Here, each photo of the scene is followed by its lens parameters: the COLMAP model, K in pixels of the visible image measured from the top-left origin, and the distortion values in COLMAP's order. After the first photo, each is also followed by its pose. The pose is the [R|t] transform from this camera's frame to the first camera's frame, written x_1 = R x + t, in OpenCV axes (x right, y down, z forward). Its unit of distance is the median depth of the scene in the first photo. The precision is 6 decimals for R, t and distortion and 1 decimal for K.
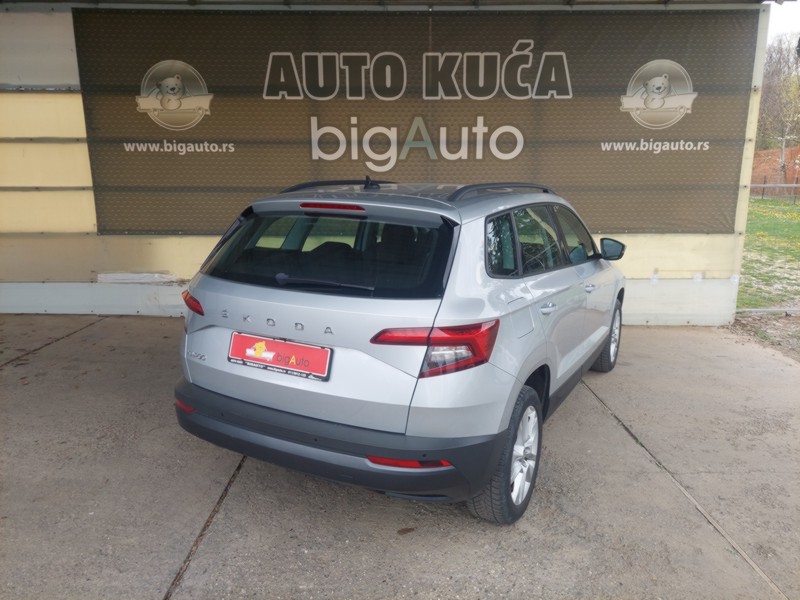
lens RADIAL K [[587.6, 0, 400.1], [0, 587.6, 295.9], [0, 0, 1]] dist [0.043762, -0.045016]
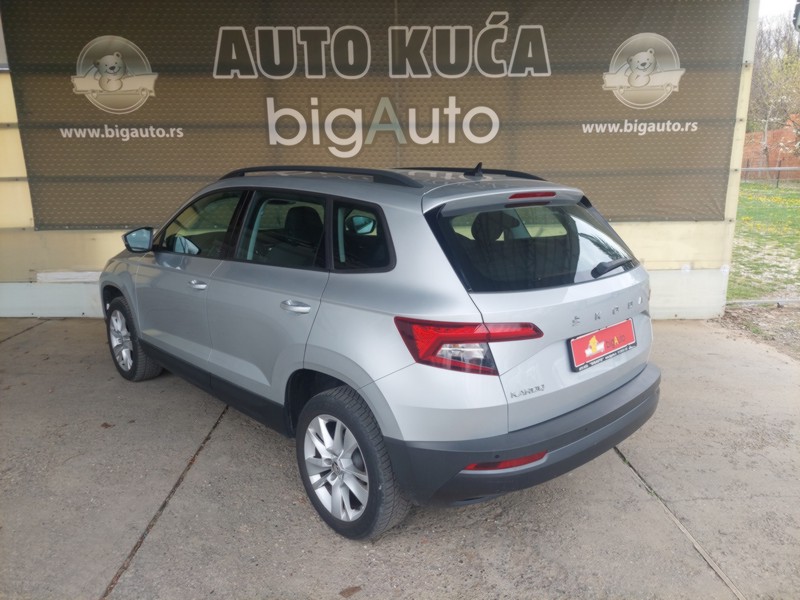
lens RADIAL K [[592.2, 0, 399.3], [0, 592.2, 296.6], [0, 0, 1]] dist [0.040065, -0.037598]
pose [[0.999583, -0.015075, 0.024645, 0.025880], [0.014567, 0.999680, 0.020662, -0.012604], [-0.024949, -0.020295, 0.999483, 0.069003]]
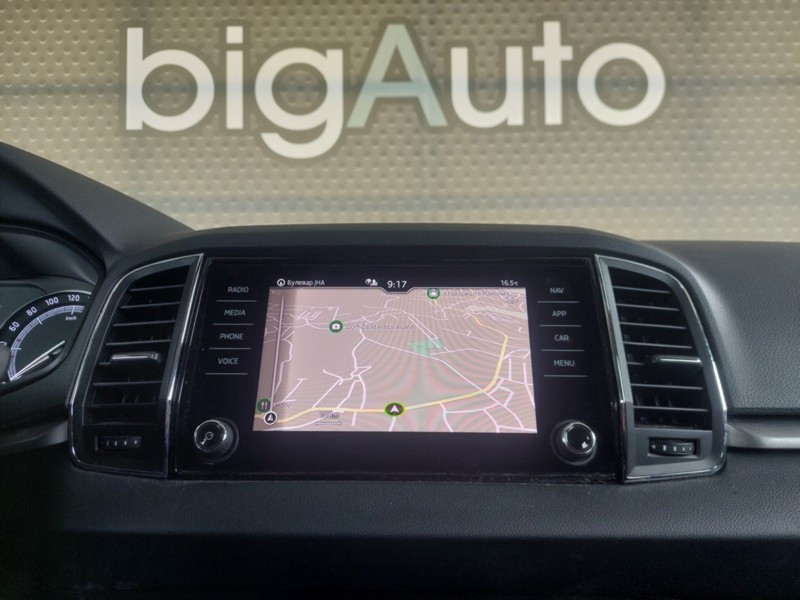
lens RADIAL K [[587.6, 0, 400.1], [0, 587.6, 295.9], [0, 0, 1]] dist [0.043762, -0.045016]
pose [[0.999974, -0.007090, 0.001164, 0.031730], [0.007141, 0.963047, -0.269240, -0.018827], [0.000787, 0.269241, 0.963072, 0.660042]]
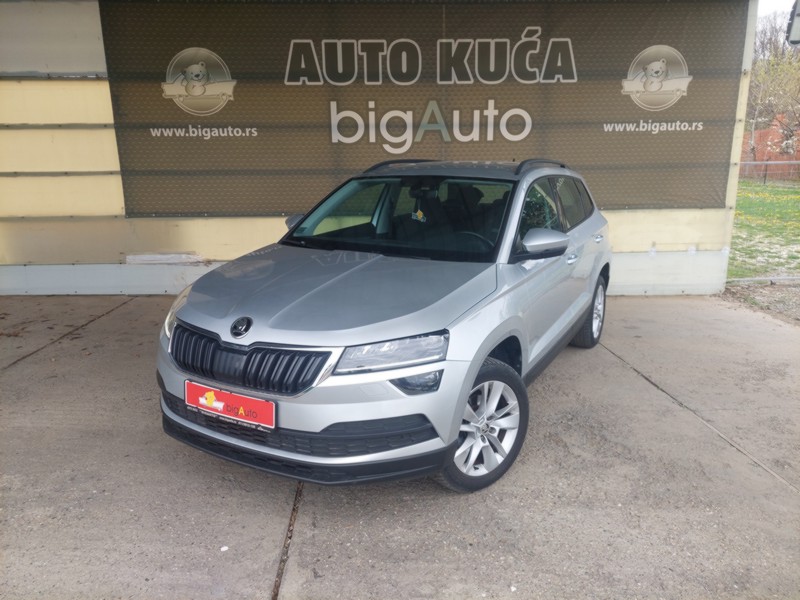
lens RADIAL K [[586.6, 0, 396.4], [0, 586.6, 299.8], [0, 0, 1]] dist [0.041782, -0.048116]
pose [[0.999249, -0.018657, 0.033960, -0.075920], [0.017681, 0.999428, 0.028824, 0.020483], [-0.034479, -0.028202, 0.999007, -0.059699]]
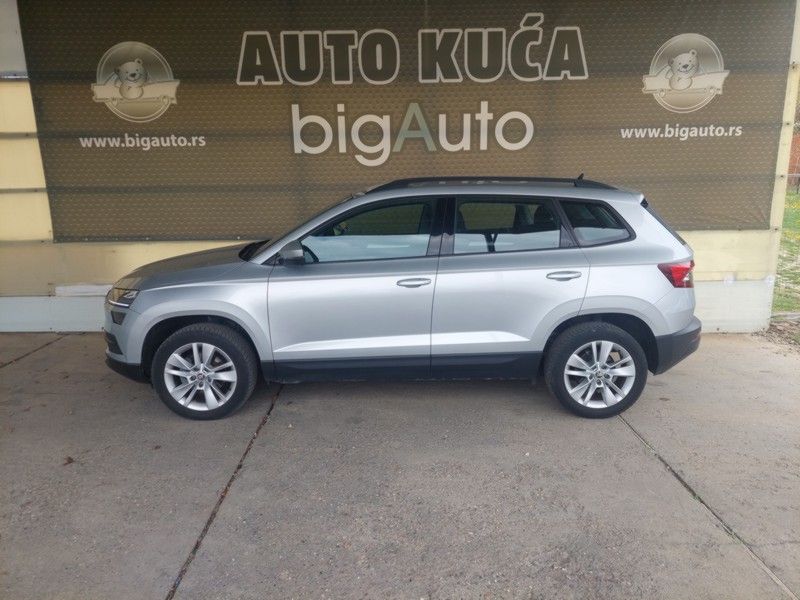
lens RADIAL K [[592.2, 0, 400.0], [0, 592.2, 300.0], [0, 0, 1]] dist [0.031312, -0.024339]
pose [[0.999826, -0.017108, 0.007408, -0.001483], [0.017004, 0.999758, 0.013953, -0.021827], [-0.007644, -0.013825, 0.999875, 0.108346]]
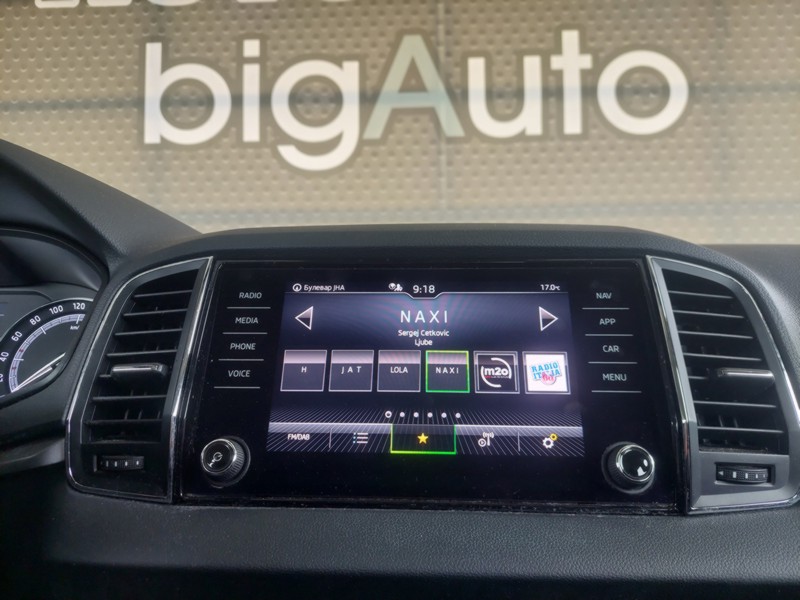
lens RADIAL K [[586.6, 0, 396.4], [0, 586.6, 299.8], [0, 0, 1]] dist [0.041782, -0.048116]
pose [[0.999510, -0.008276, -0.030182, 0.030560], [-0.000653, 0.958677, -0.284496, -0.019747], [0.031290, 0.284376, 0.958202, 0.665703]]
